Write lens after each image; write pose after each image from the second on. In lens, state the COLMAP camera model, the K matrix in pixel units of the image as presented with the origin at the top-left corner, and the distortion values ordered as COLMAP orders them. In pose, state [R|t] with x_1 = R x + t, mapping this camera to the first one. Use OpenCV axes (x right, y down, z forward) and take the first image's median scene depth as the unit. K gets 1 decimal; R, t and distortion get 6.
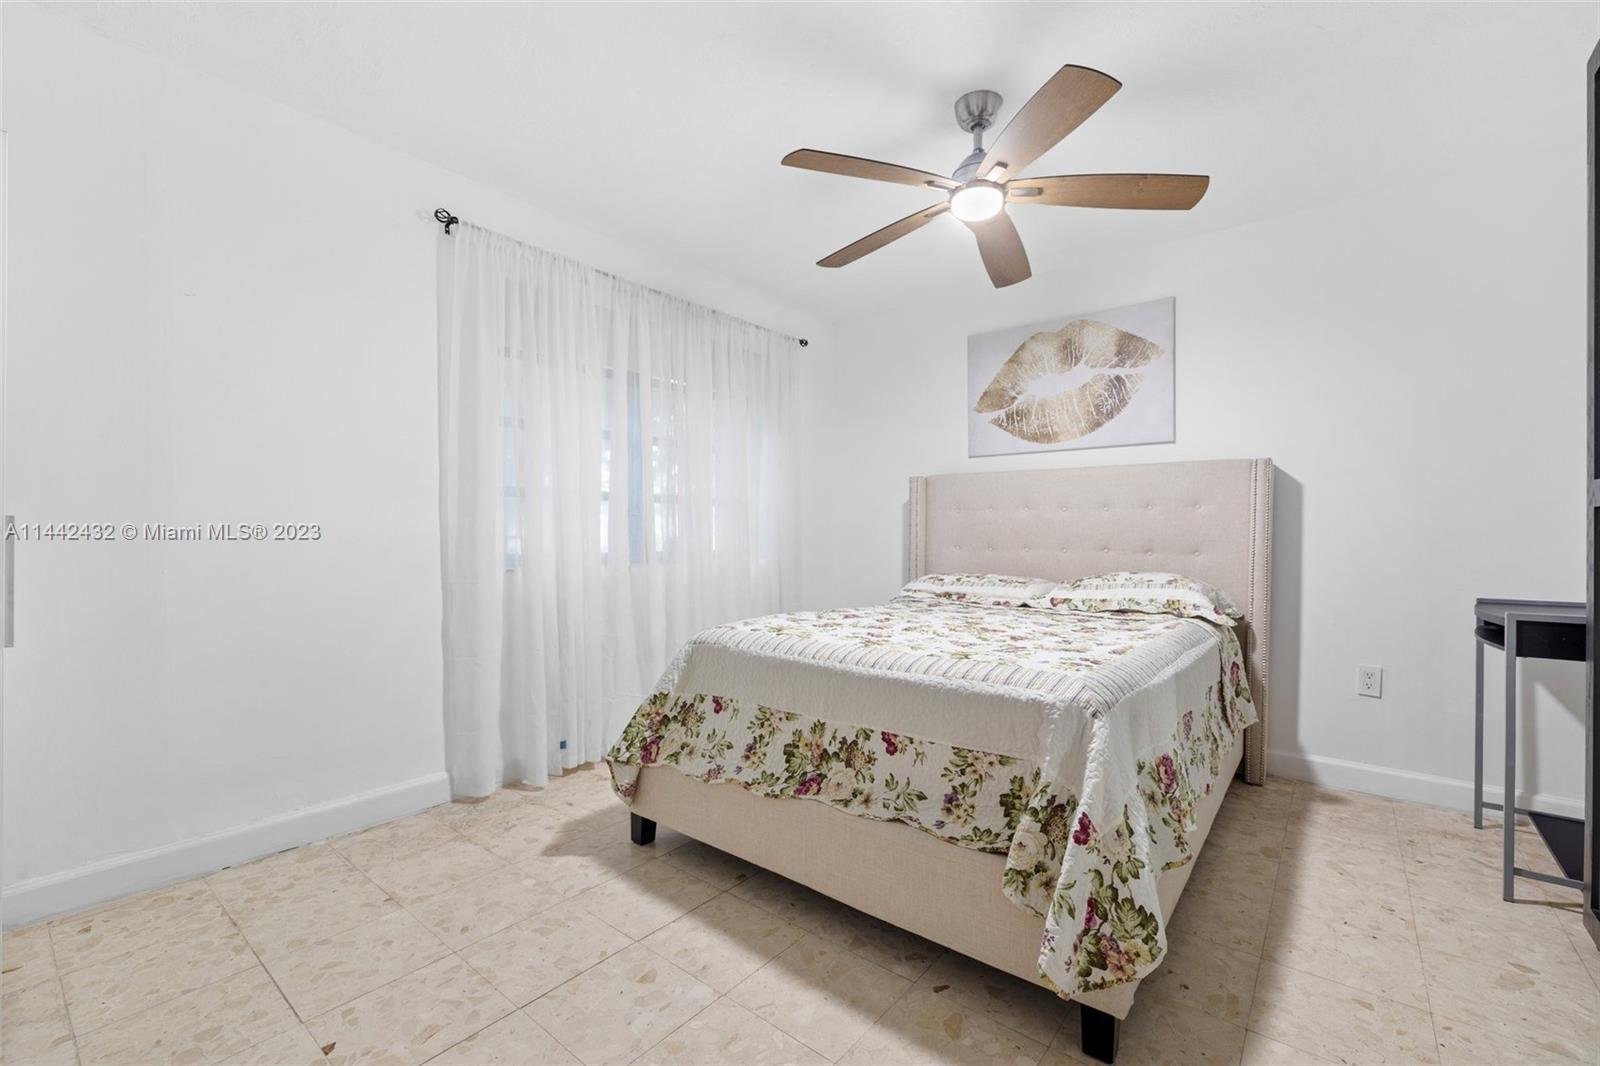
lens RADIAL K [[694.2, 0, 832.6], [0, 694.2, 535.6], [0, 0, 1]] dist [0.002529, -0.000772]
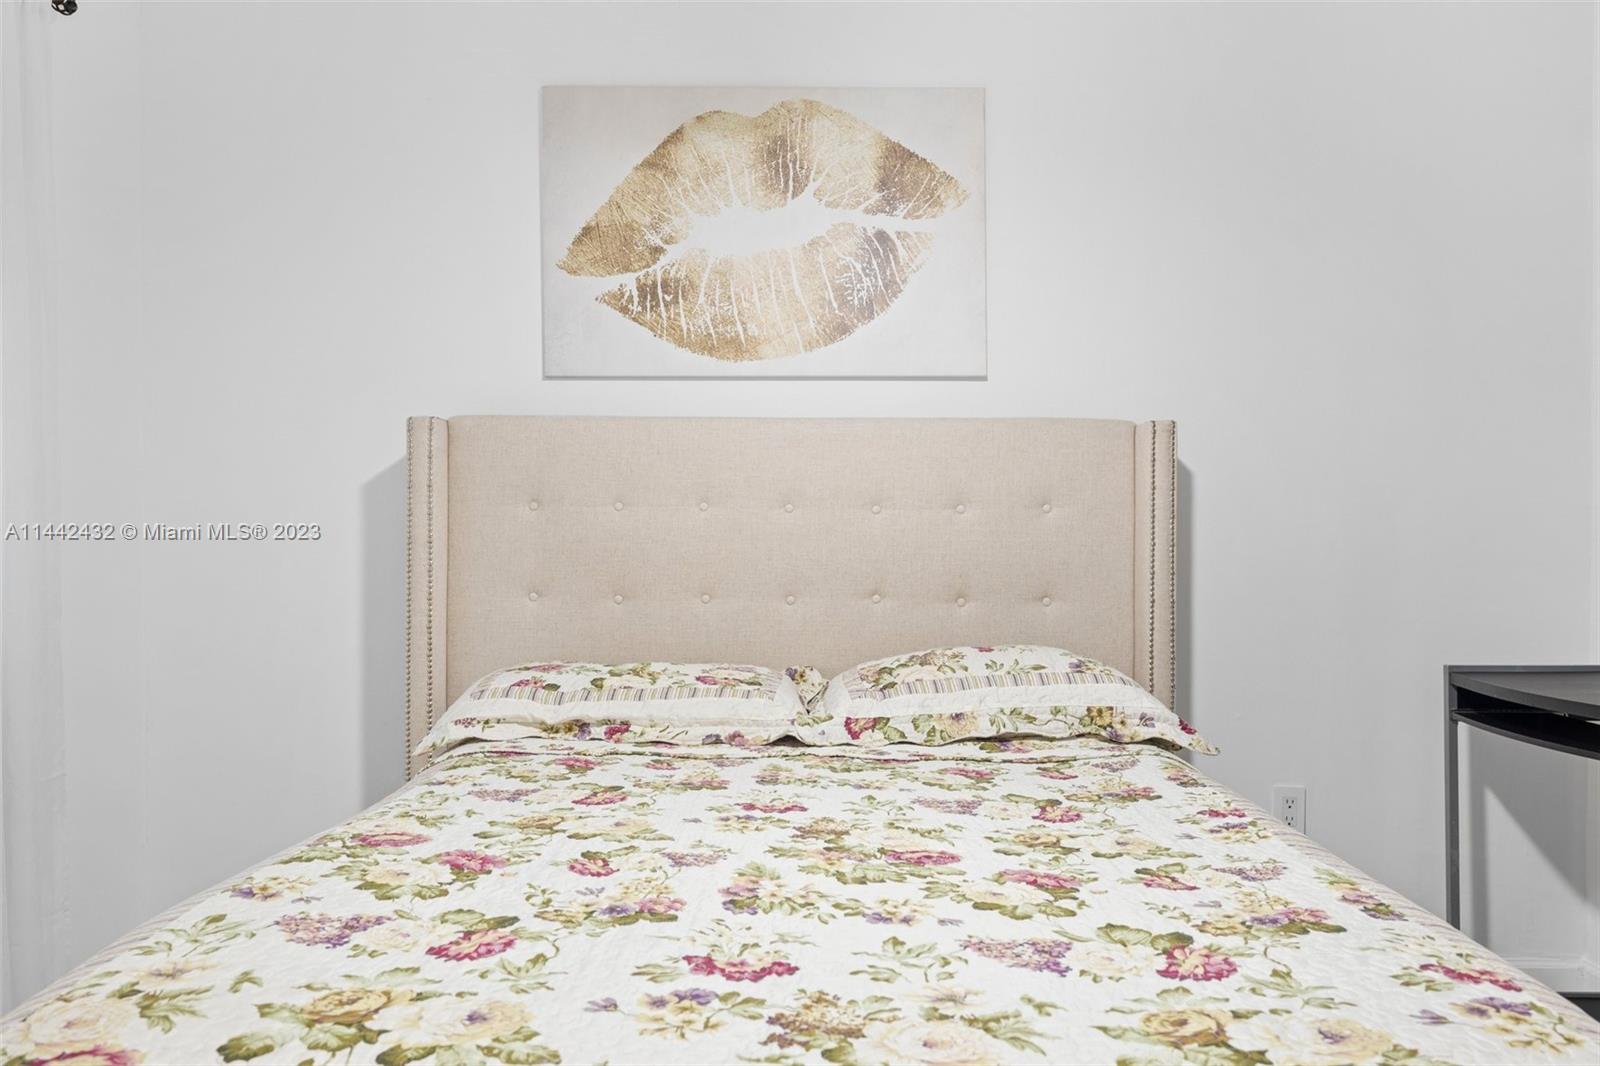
lens RADIAL K [[1205.9, 0, 791.1], [0, 1205.9, 526.2], [0, 0, 1]] dist [0.042824, 0.004268]
pose [[0.791185, 0.001173, 0.611575, -0.155221], [0.000989, 0.999994, -0.003198, -0.024598], [-0.611576, 0.003135, 0.791180, 0.391999]]
